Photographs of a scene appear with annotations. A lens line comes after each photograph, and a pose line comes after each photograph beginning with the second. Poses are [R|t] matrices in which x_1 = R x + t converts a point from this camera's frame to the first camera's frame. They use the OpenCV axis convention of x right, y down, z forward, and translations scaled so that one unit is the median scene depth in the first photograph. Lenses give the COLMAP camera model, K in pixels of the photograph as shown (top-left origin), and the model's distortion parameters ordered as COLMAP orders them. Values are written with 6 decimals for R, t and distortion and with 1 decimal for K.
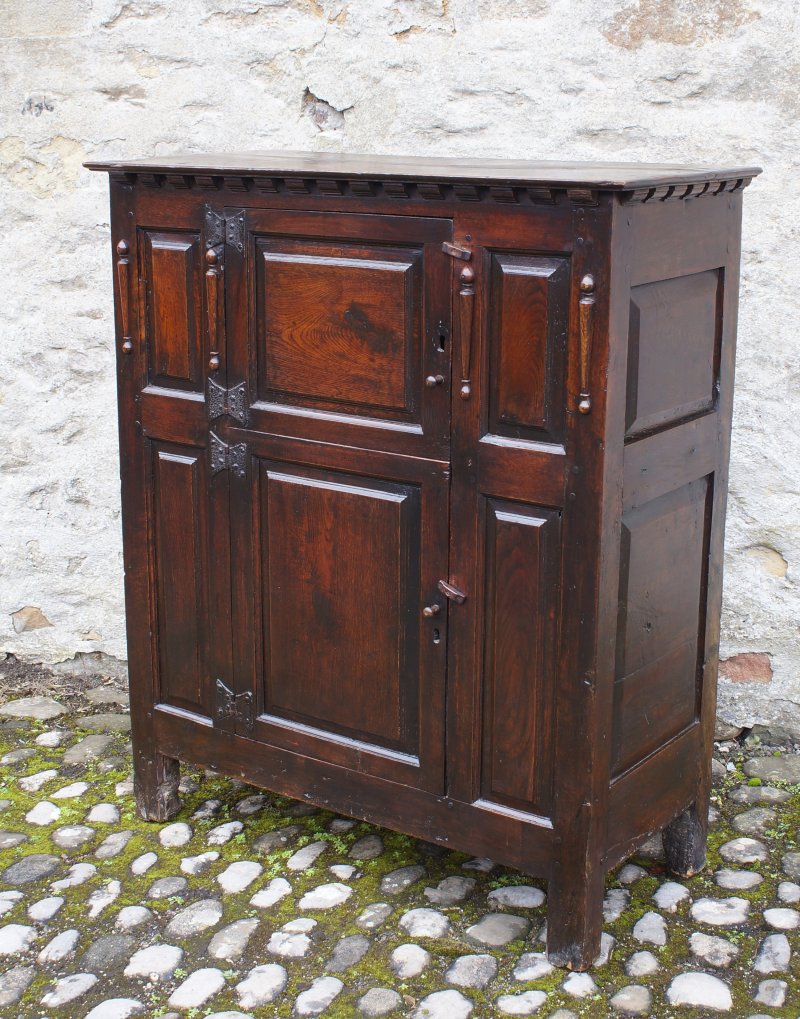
lens RADIAL K [[1574.1, 0, 398.3], [0, 1574.1, 535.7], [0, 0, 1]] dist [-0.030390, -0.206998]
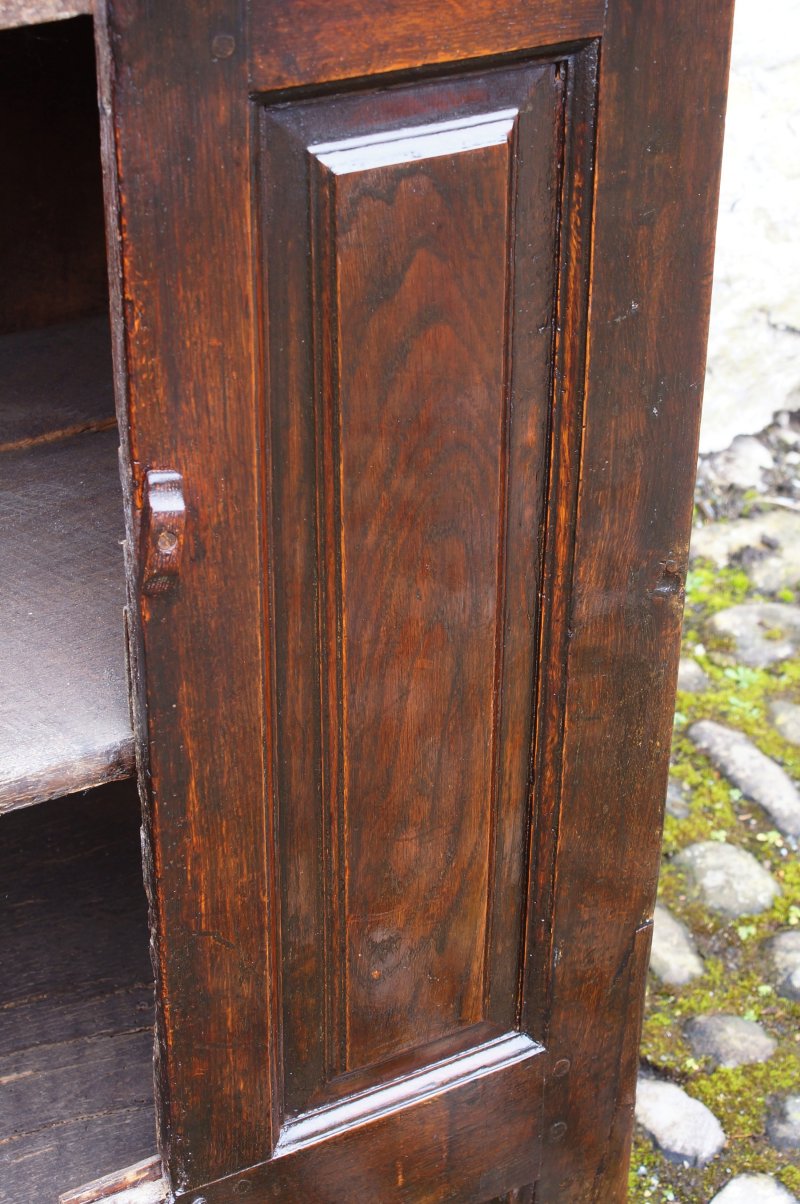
lens RADIAL K [[2301.4, 0, 400.0], [0, 2301.4, 602.0], [0, 0, 1]] dist [0.004706, 0.004790]
pose [[0.416663, -0.468122, 0.779265, -0.229868], [0.234307, 0.883559, 0.405493, -0.089444], [-0.878346, 0.013633, 0.477830, 0.769880]]
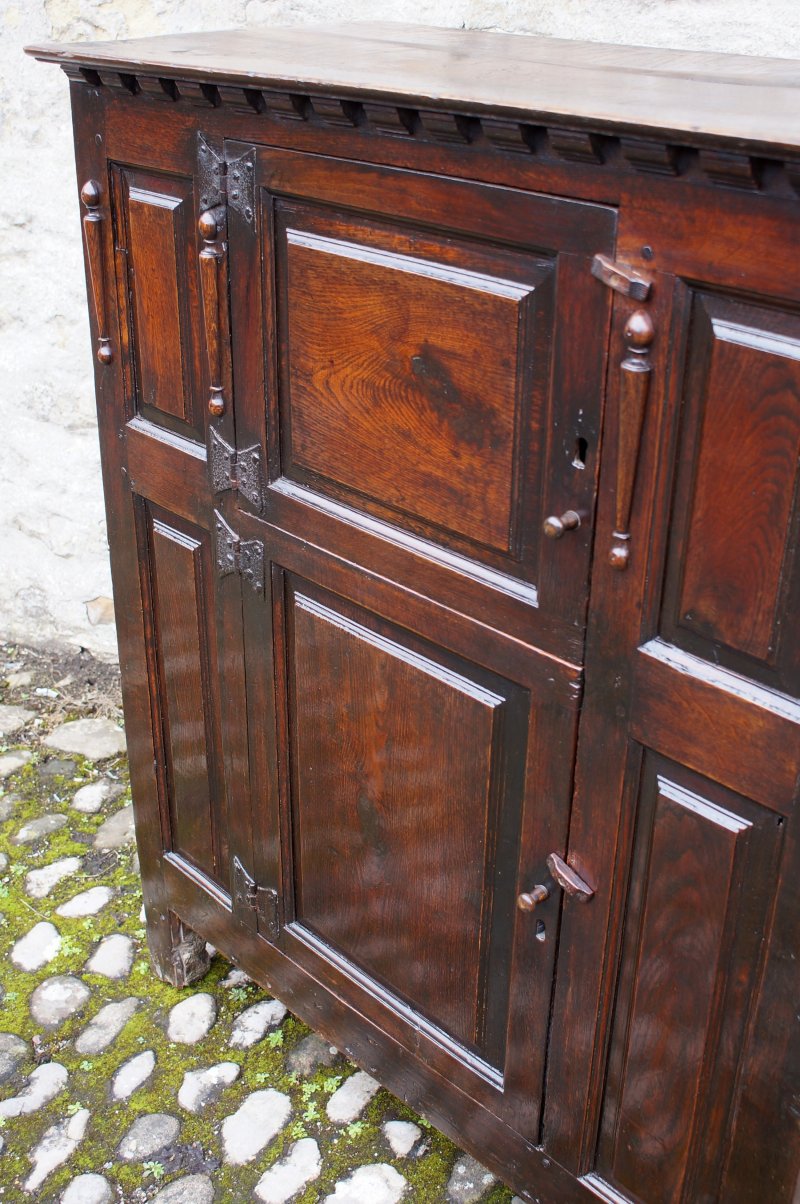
lens RADIAL K [[1342.4, 0, 400.0], [0, 1342.4, 602.0], [0, 0, 1]] dist [-0.074832, -0.002357]
pose [[0.983035, 0.088848, -0.160465, 0.040952], [-0.055927, 0.978382, 0.199101, -0.147542], [0.174686, -0.186749, 0.966752, 0.529945]]
